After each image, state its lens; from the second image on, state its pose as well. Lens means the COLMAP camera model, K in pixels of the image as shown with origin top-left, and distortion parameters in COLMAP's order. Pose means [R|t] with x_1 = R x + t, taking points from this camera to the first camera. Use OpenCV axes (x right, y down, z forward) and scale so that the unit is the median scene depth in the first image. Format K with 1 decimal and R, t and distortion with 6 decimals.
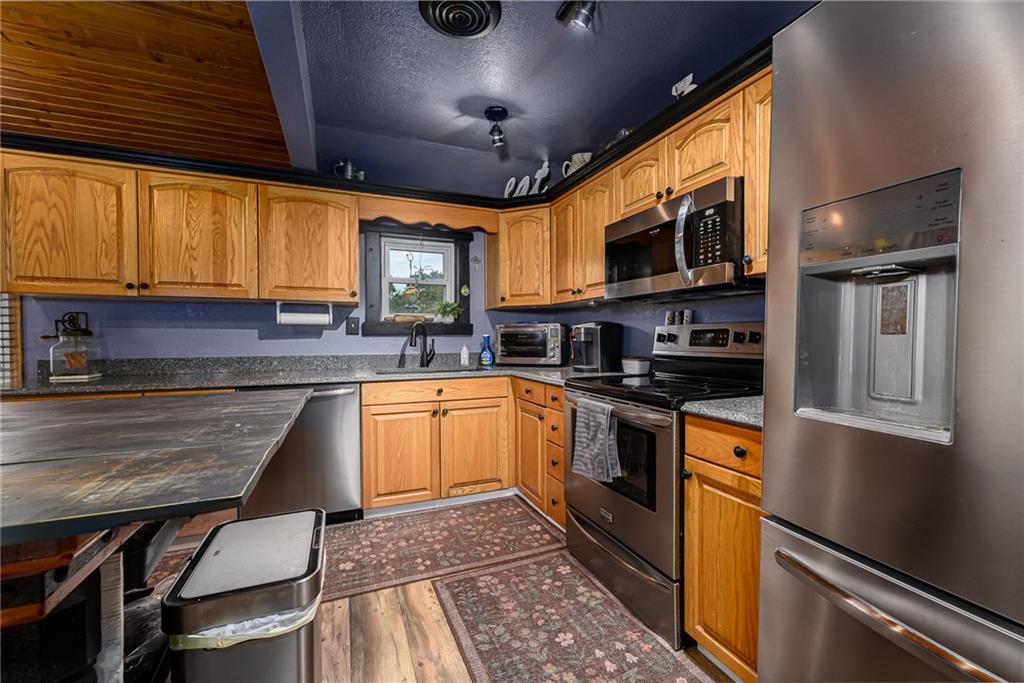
lens RADIAL K [[426.7, 0, 516.8], [0, 426.7, 337.1], [0, 0, 1]] dist [0.004060, 0.000611]
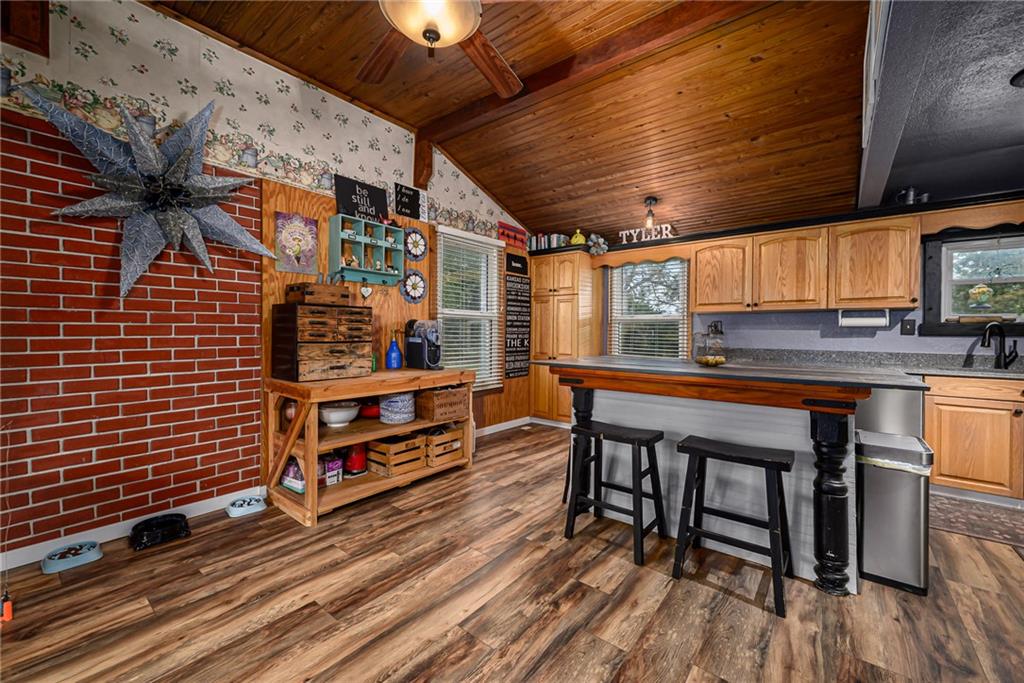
lens RADIAL K [[426.7, 0, 516.8], [0, 426.7, 337.1], [0, 0, 1]] dist [0.004060, 0.000611]
pose [[0.500642, 0.012996, -0.865557, 0.098787], [-0.011862, 0.999896, 0.008152, 0.003828], [0.865573, 0.006186, 0.500744, -0.571340]]
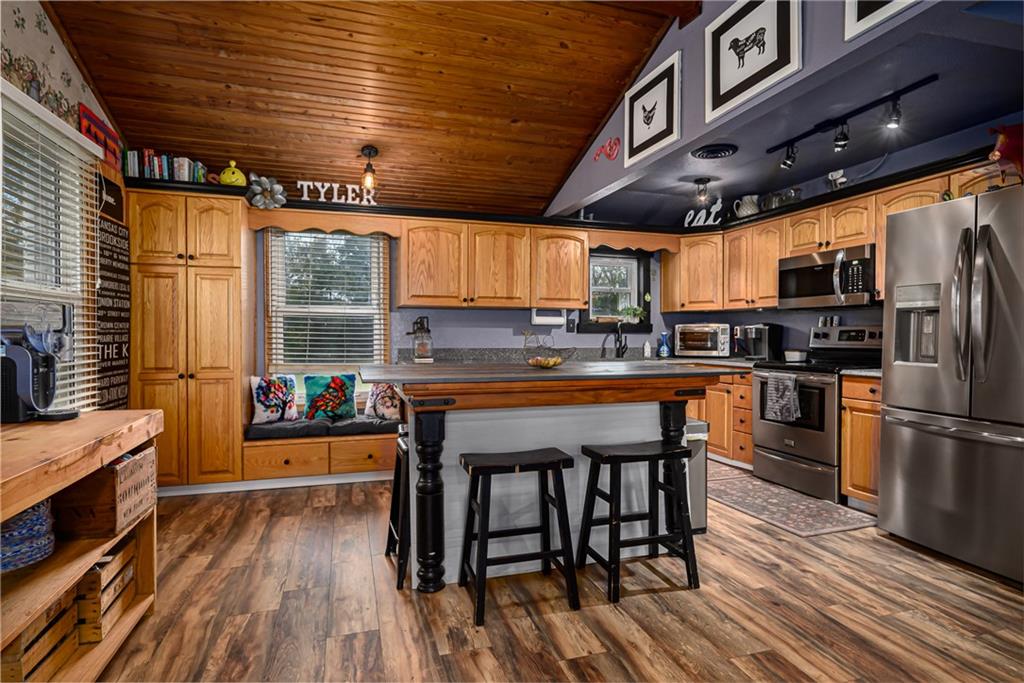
lens RADIAL K [[539.0, 0, 563.3], [0, 539.0, 338.9], [0, 0, 1]] dist [-0.000350, -0.000255]
pose [[0.999363, 0.004133, -0.035444, -0.421271], [-0.003926, 0.999975, 0.005917, 0.005641], [0.035467, -0.005774, 0.999354, -0.791932]]
